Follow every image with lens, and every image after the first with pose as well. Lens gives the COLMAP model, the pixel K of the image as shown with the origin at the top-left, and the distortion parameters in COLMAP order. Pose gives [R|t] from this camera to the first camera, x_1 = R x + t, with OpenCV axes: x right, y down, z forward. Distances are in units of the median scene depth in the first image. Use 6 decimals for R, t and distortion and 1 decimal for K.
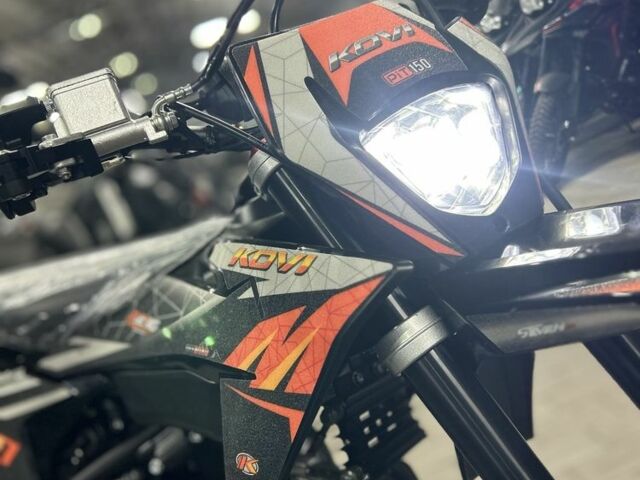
lens RADIAL K [[650.7, 0, 320.0], [0, 650.7, 240.0], [0, 0, 1]] dist [0.030885, -0.004158]
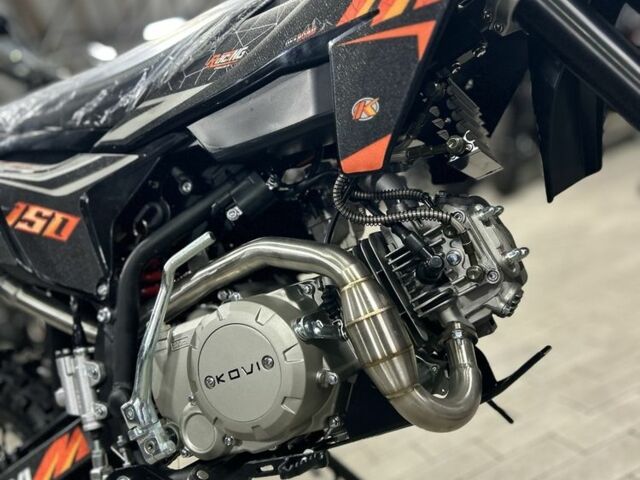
lens RADIAL K [[650.7, 0, 320.0], [0, 650.7, 240.0], [0, 0, 1]] dist [0.030885, -0.004158]
pose [[0.996912, 0.004352, 0.078407, -0.261608], [0.003058, 0.995553, -0.094151, 0.643788], [-0.078468, 0.094100, 0.992466, 0.014753]]
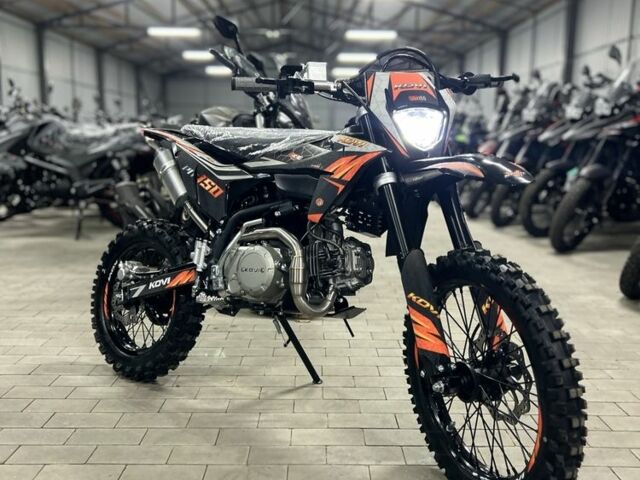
lens RADIAL K [[643.9, 0, 320.0], [0, 643.9, 240.0], [0, 0, 1]] dist [0.048362, -0.022722]
pose [[0.920838, 0.376941, -0.099861, 0.252820], [-0.378034, 0.925753, 0.008471, 0.478013], [0.095639, 0.029951, 0.994965, -1.939611]]
